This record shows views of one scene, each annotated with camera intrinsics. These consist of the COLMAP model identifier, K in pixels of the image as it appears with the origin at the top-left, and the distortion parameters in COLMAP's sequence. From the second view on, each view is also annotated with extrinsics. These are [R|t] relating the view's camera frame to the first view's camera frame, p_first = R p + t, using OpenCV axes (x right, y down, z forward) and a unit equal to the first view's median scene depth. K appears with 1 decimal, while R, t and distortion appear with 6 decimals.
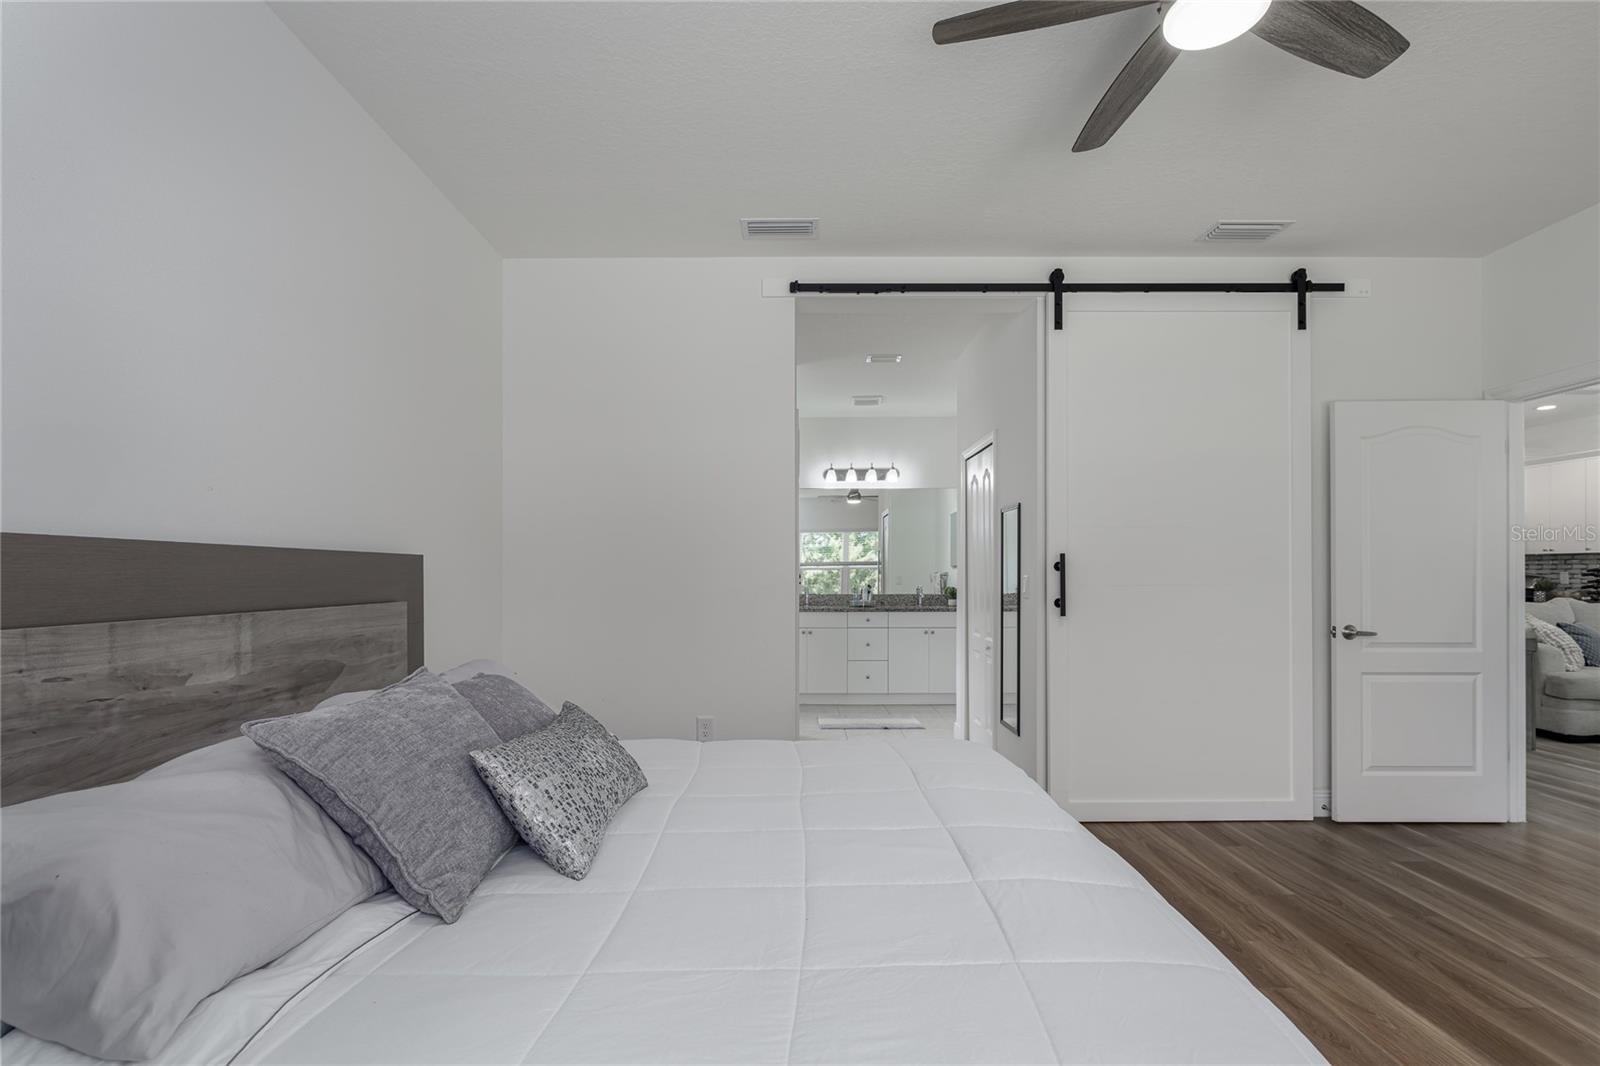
lens RADIAL K [[718.1, 0, 803.5], [0, 718.1, 567.5], [0, 0, 1]] dist [-0.001163, -0.000410]
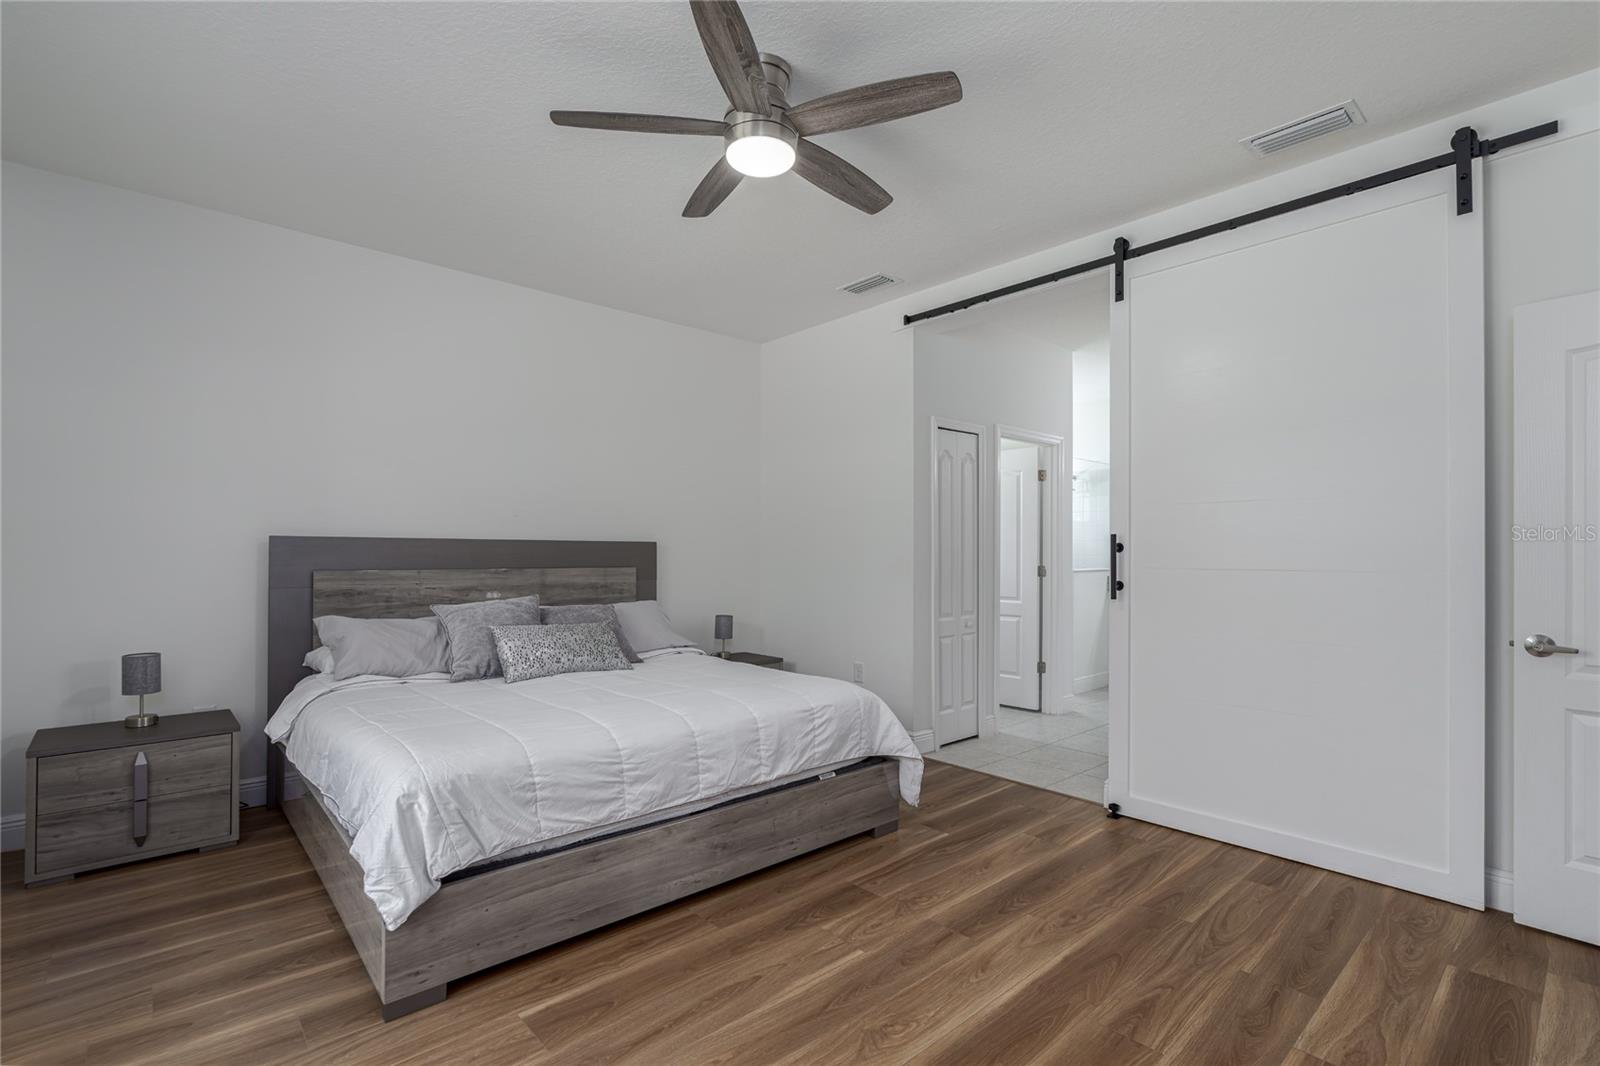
lens RADIAL K [[718.1, 0, 801.9], [0, 718.1, 532.6], [0, 0, 1]] dist [-0.001163, -0.000410]
pose [[0.672748, -0.012730, -0.739762, 0.797629], [0.006809, 0.999916, -0.011014, -0.013569], [0.739841, 0.002372, 0.672778, 0.040089]]
